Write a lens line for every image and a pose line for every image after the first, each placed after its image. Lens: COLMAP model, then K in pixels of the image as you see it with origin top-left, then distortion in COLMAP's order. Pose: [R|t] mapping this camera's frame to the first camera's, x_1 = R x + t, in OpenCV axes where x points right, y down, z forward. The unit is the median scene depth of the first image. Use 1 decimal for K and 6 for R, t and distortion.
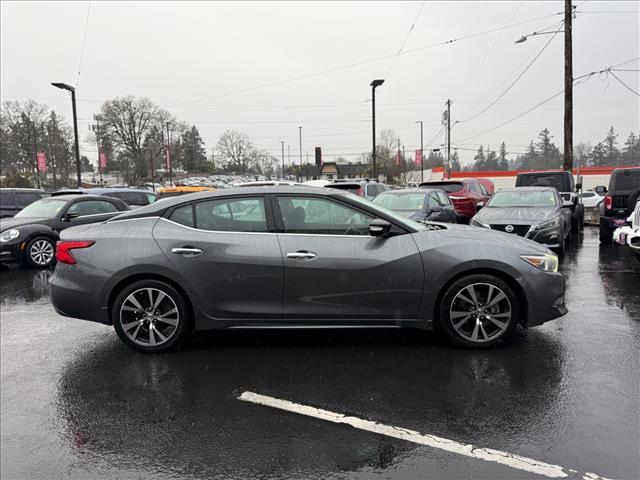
lens RADIAL K [[449.2, 0, 315.5], [0, 449.2, 235.1], [0, 0, 1]] dist [0.061357, -0.058239]
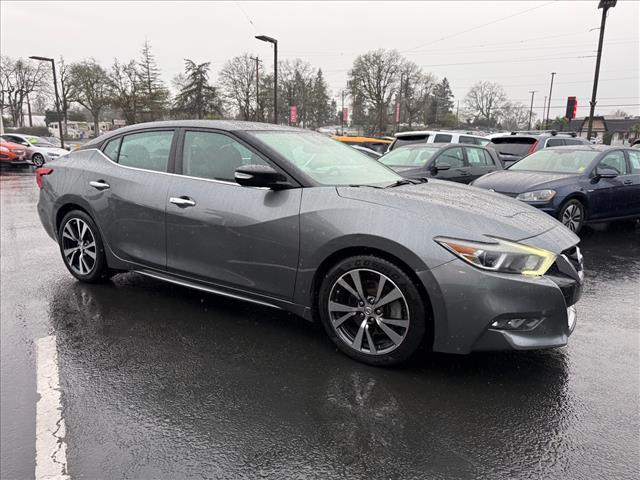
lens RADIAL K [[449.2, 0, 318.8], [0, 449.2, 240.9], [0, 0, 1]] dist [0.061357, -0.058239]
pose [[0.865042, 0.143186, -0.480832, 0.158506], [-0.090892, 0.987276, 0.130480, -0.004190], [0.493397, -0.069167, 0.867050, 0.099305]]
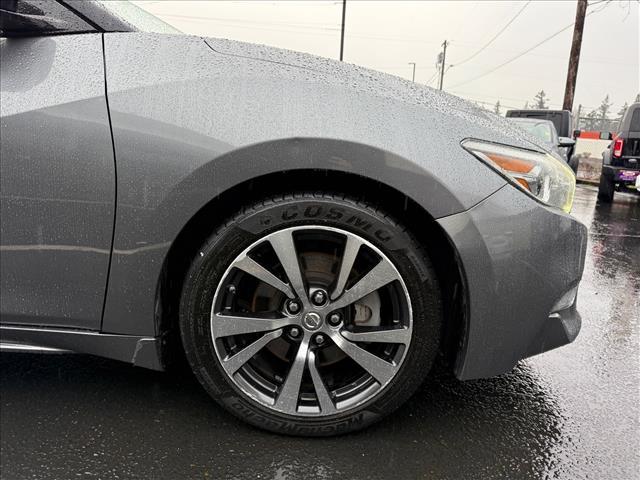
lens RADIAL K [[449.2, 0, 323.2], [0, 449.2, 240.2], [0, 0, 1]] dist [0.061357, -0.058239]
pose [[0.995687, 0.074185, 0.055719, 0.090862], [-0.080544, 0.989228, 0.122231, 0.020710], [-0.046051, -0.126192, 0.990936, 0.184809]]
